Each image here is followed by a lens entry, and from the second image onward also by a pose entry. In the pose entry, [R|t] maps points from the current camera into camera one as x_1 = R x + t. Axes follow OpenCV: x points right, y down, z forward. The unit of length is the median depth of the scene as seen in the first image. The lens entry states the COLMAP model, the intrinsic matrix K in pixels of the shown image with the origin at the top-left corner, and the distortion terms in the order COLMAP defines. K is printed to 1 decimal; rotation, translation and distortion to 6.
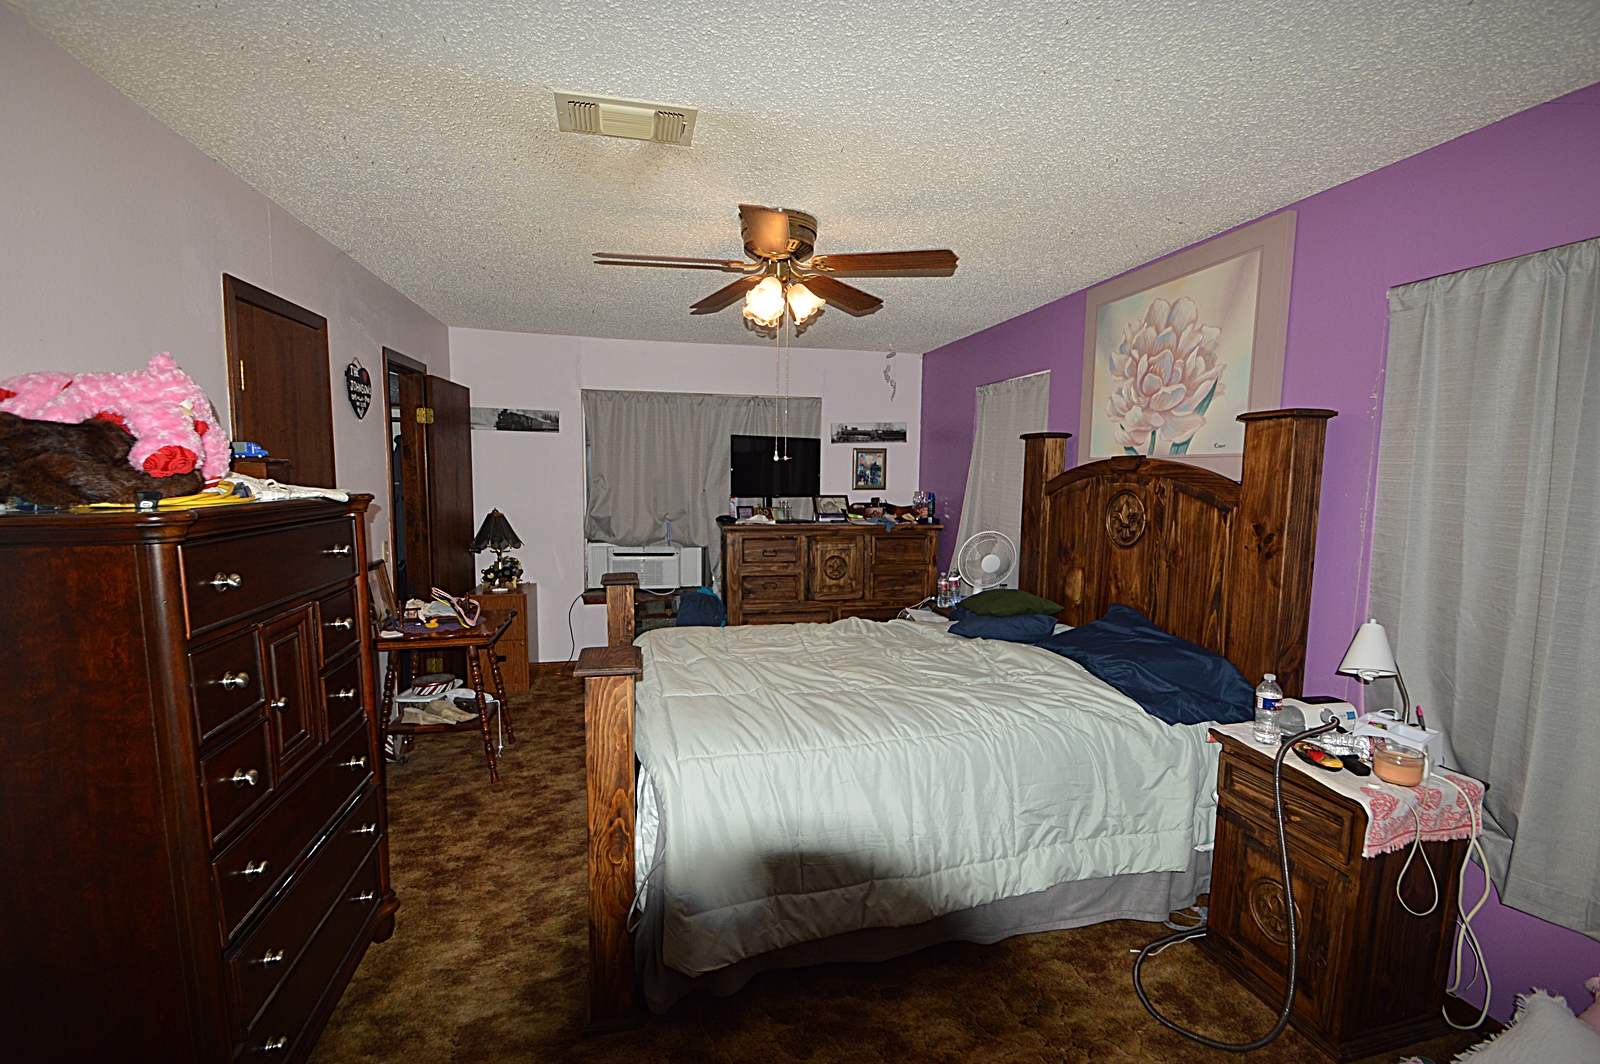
lens RADIAL K [[709.4, 0, 806.8], [0, 709.4, 541.5], [0, 0, 1]] dist [0.011951, -0.013648]
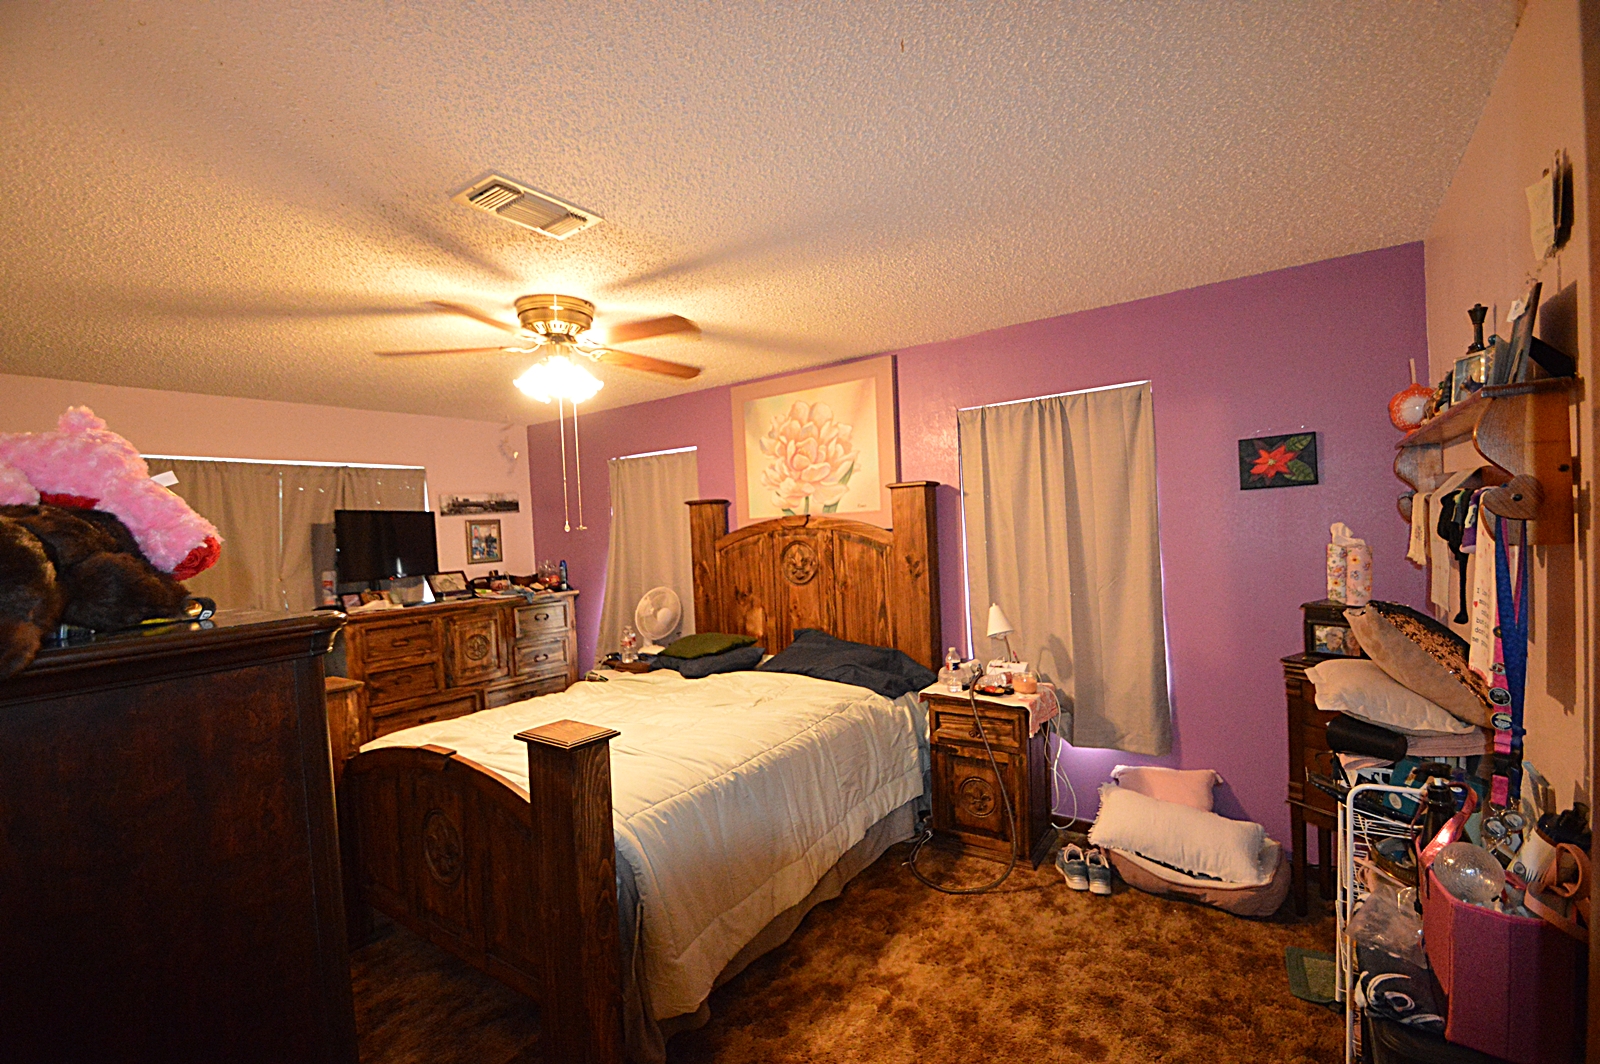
lens RADIAL K [[709.4, 0, 799.2], [0, 709.4, 540.9], [0, 0, 1]] dist [0.011951, -0.013648]
pose [[0.743877, -0.057834, 0.665809, -0.418575], [0.121245, 0.991395, -0.049346, -0.007002], [-0.657226, 0.117434, 0.744488, 0.015759]]
